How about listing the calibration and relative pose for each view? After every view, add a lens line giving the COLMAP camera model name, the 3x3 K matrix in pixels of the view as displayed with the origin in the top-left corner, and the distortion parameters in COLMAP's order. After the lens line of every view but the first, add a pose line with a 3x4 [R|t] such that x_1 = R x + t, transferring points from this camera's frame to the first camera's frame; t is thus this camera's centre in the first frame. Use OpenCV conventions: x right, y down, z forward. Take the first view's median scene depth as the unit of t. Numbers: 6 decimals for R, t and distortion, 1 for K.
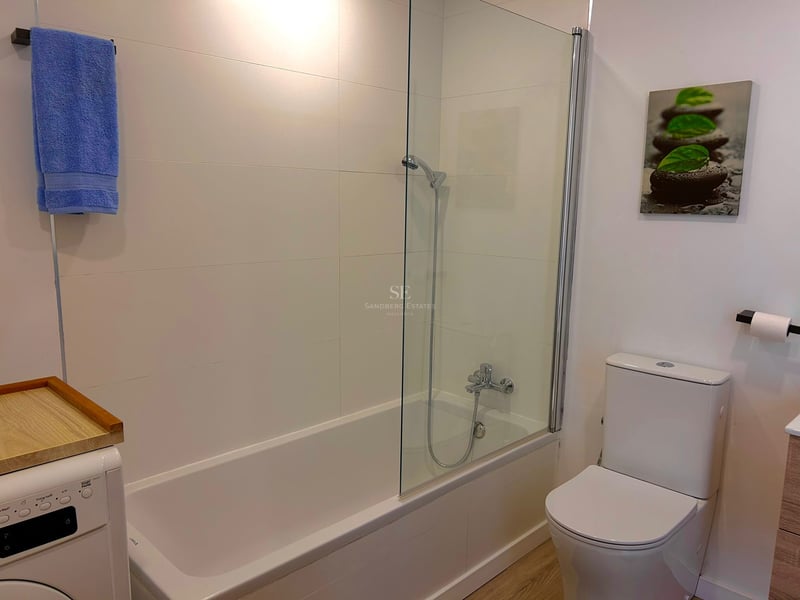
lens RADIAL K [[608.1, 0, 396.5], [0, 608.1, 298.4], [0, 0, 1]] dist [0.040959, -0.047107]
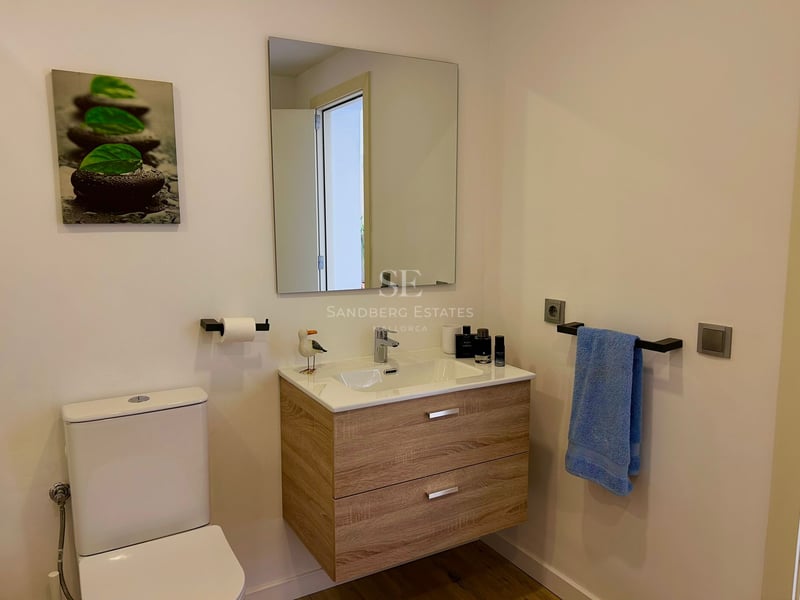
lens RADIAL K [[608.1, 0, 424.2], [0, 608.1, 299.9], [0, 0, 1]] dist [0.040959, -0.047107]
pose [[0.251657, -0.136143, 0.958193, -0.267145], [0.160019, 0.982283, 0.097538, -0.048610], [-0.954496, 0.128783, 0.268984, 0.380951]]
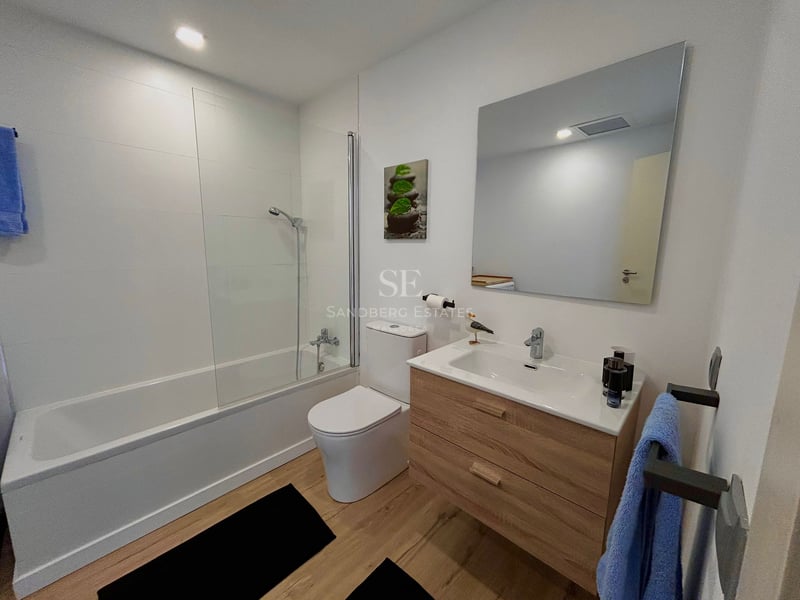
lens RADIAL K [[327.2, 0, 403.6], [0, 327.2, 297.4], [0, 0, 1]] dist [0.001438, 0.000149]
pose [[0.999466, -0.007192, 0.031889, 0.447431], [0.007254, 0.999972, -0.001858, 0.029285], [-0.031874, 0.002088, 0.999490, 0.084047]]
